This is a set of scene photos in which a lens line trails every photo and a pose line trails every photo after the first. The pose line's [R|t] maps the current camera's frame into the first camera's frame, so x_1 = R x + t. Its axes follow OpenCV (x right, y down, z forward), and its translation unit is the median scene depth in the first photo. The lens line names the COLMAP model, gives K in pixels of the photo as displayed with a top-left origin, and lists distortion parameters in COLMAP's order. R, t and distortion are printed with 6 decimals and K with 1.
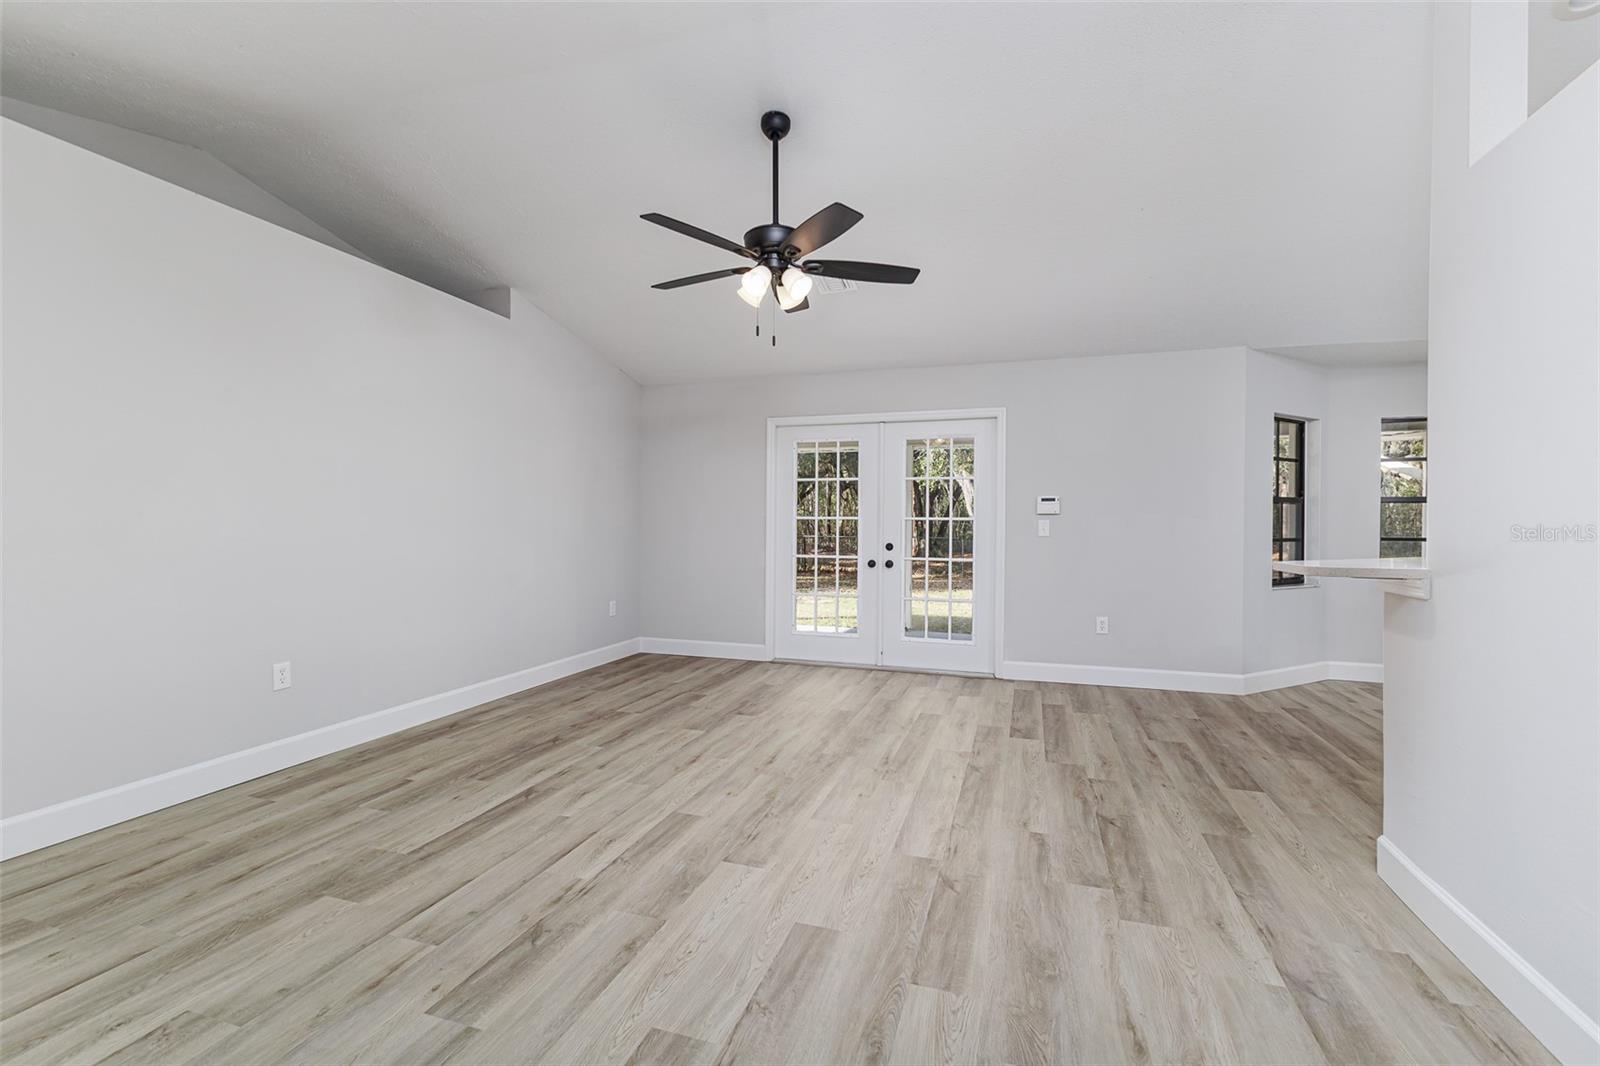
lens RADIAL K [[706.6, 0, 807.7], [0, 706.6, 529.1], [0, 0, 1]] dist [-0.000747, -0.000477]
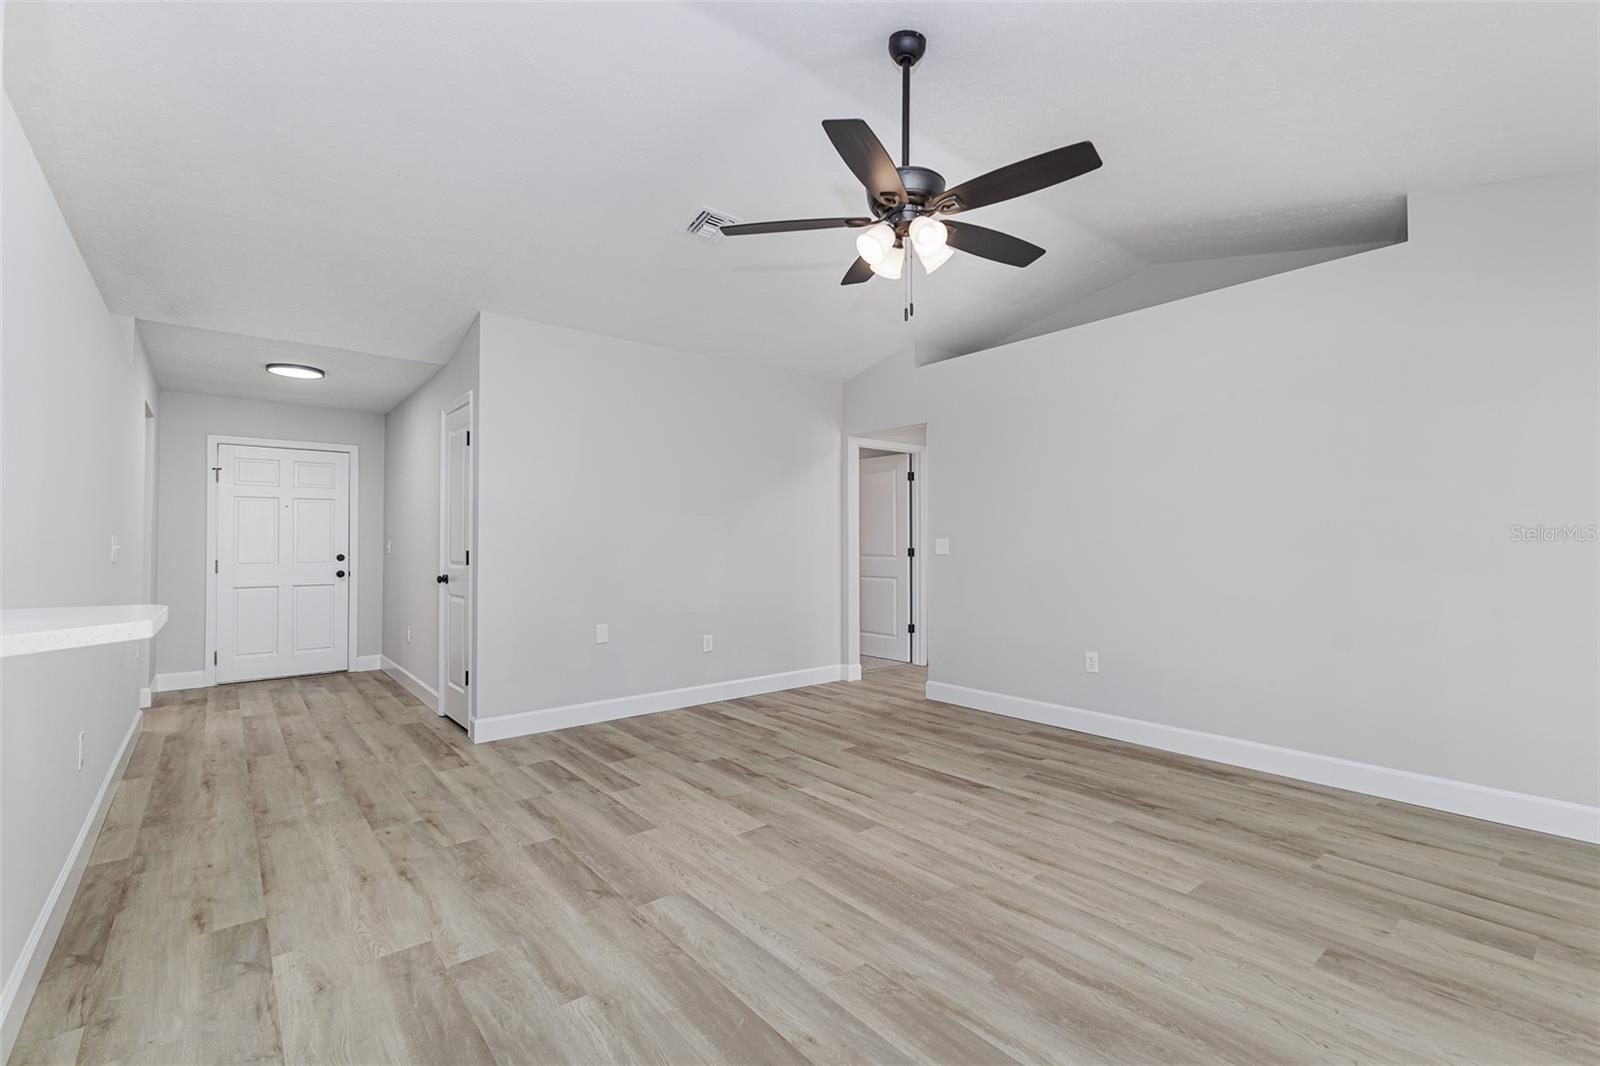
lens RADIAL K [[690.8, 0, 794.6], [0, 690.8, 536.7], [0, 0, 1]] dist [-0.000021, -0.000729]
pose [[-0.546200, -0.012112, -0.837567, 0.722337], [-0.006373, 0.999927, -0.010304, -0.006496], [0.837631, -0.000290, -0.546237, 1.438742]]
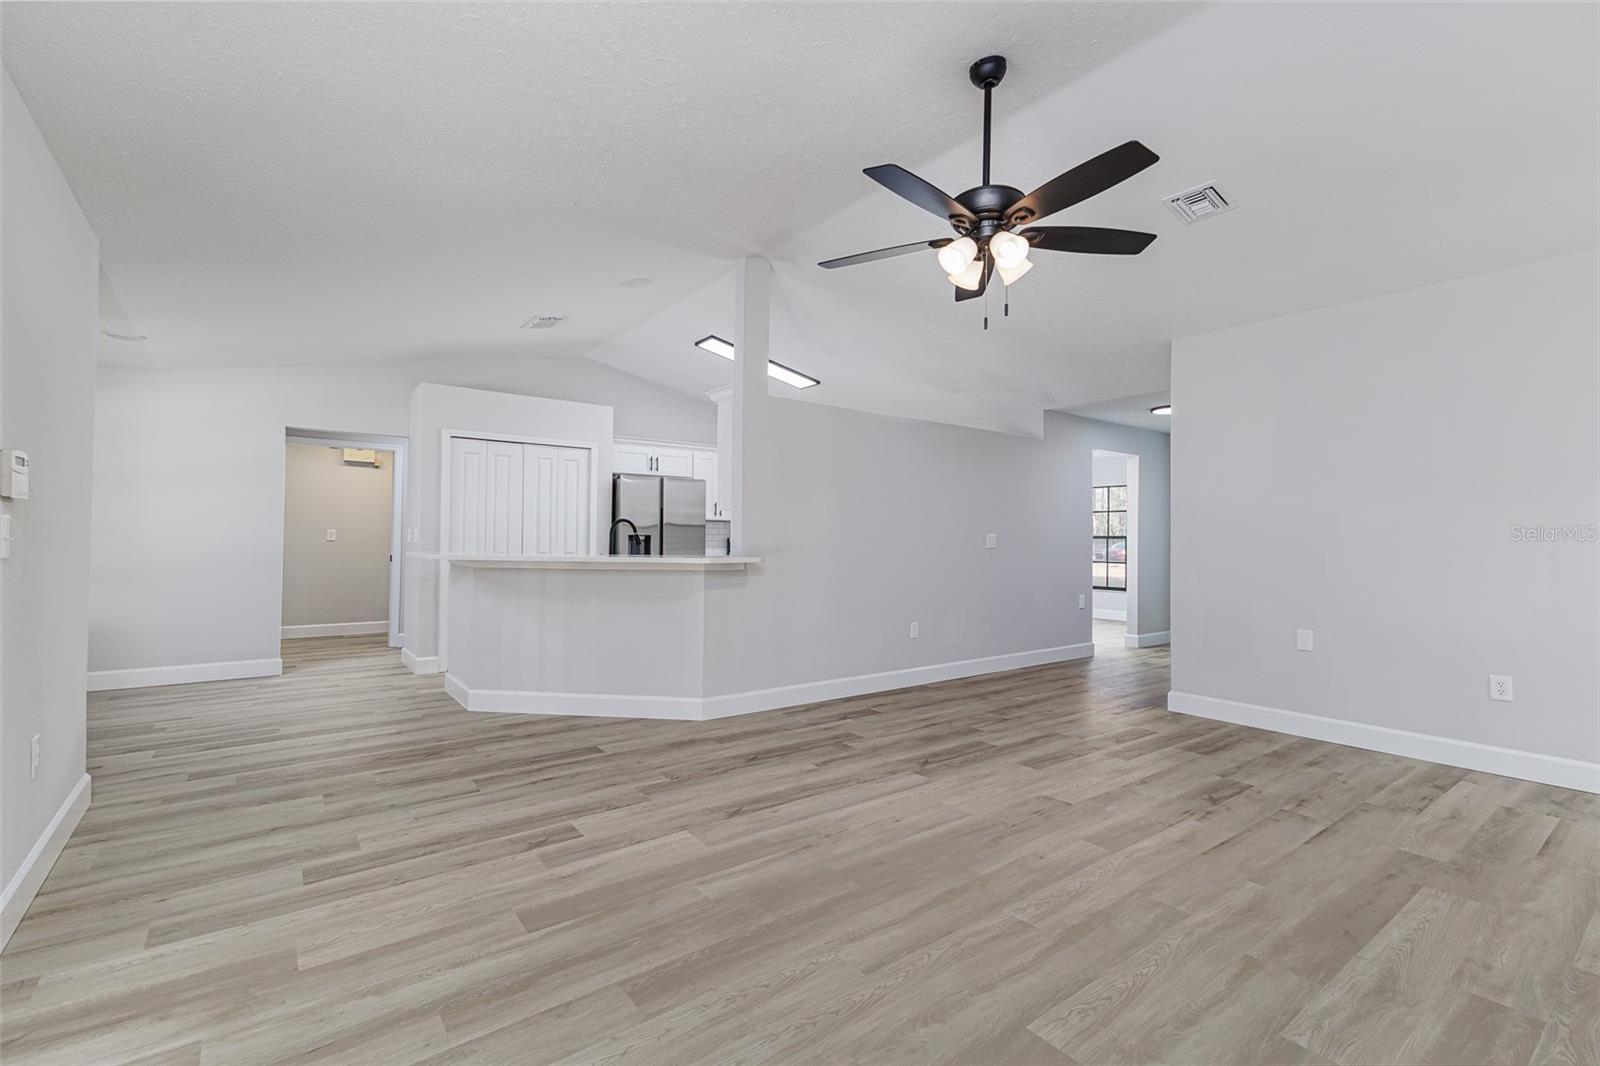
lens RADIAL K [[706.6, 0, 807.7], [0, 706.6, 529.1], [0, 0, 1]] dist [-0.000747, -0.000477]
pose [[-0.821299, -0.003247, 0.570488, -0.377839], [-0.006854, 0.999968, -0.004176, -0.000110], [-0.570456, -0.007340, -0.821295, 1.948715]]
